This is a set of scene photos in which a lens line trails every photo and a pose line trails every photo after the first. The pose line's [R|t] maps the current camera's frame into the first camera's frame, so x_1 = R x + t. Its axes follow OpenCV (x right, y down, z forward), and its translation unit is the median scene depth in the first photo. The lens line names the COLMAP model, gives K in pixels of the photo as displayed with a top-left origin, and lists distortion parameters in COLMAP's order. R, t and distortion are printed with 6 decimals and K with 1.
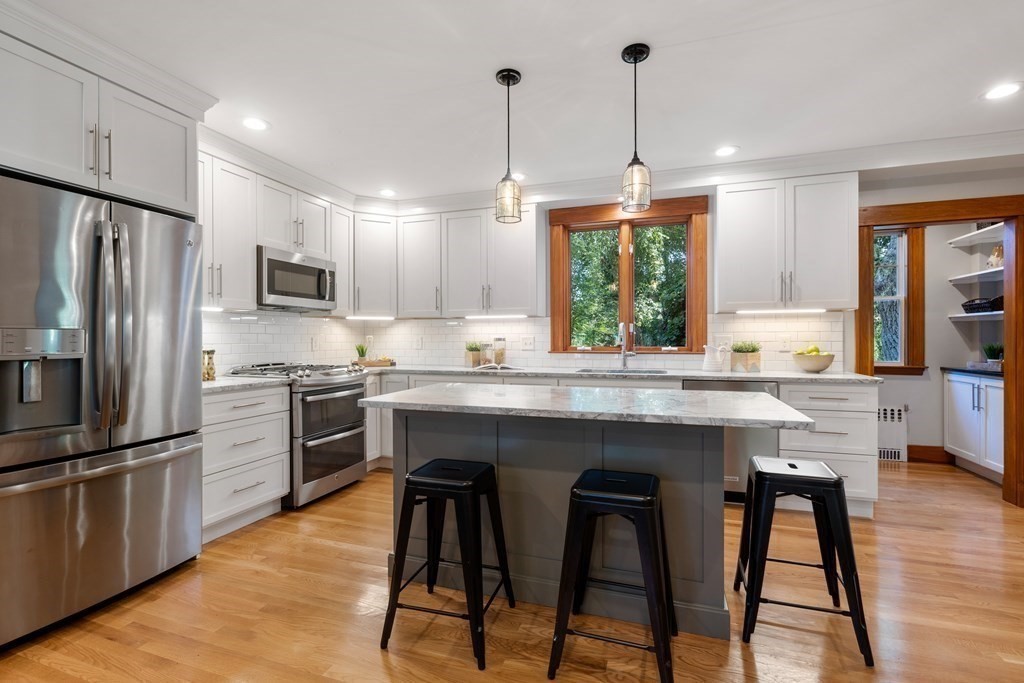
lens RADIAL K [[469.1, 0, 509.4], [0, 469.1, 338.9], [0, 0, 1]] dist [-0.008521, -0.000064]
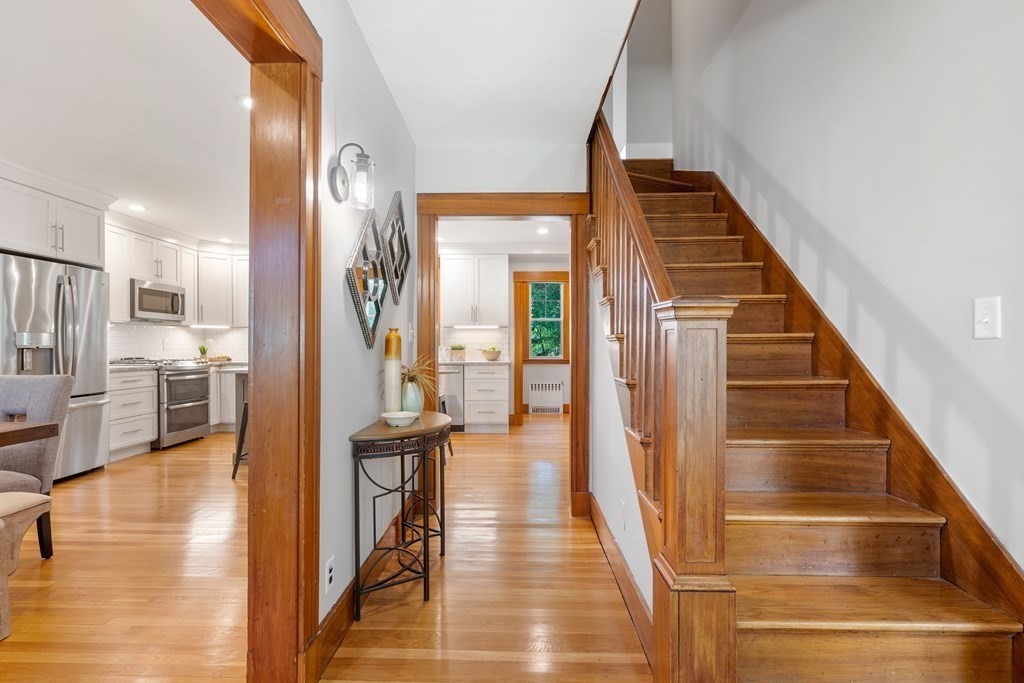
lens RADIAL K [[471.5, 0, 511.0], [0, 471.5, 349.6], [0, 0, 1]] dist [-0.002944, 0.000155]
pose [[0.949228, 0.000425, 0.314589, 0.129668], [-0.001931, 0.999988, 0.004476, 0.018140], [-0.314583, -0.004856, 0.949218, -0.715474]]
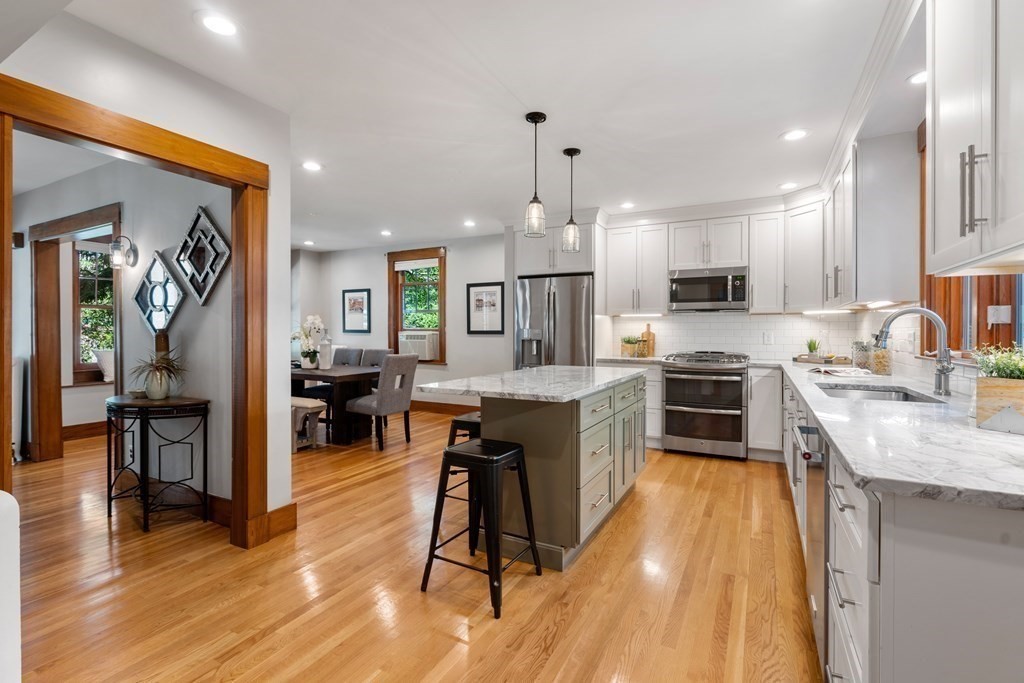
lens RADIAL K [[466.1, 0, 512.6], [0, 466.1, 336.9], [0, 0, 1]] dist [-0.003181, -0.000106]
pose [[-0.145982, 0.017812, -0.989127, 0.877824], [-0.001871, 0.999831, 0.018281, -0.012332], [0.989285, 0.004519, -0.145924, 0.617589]]
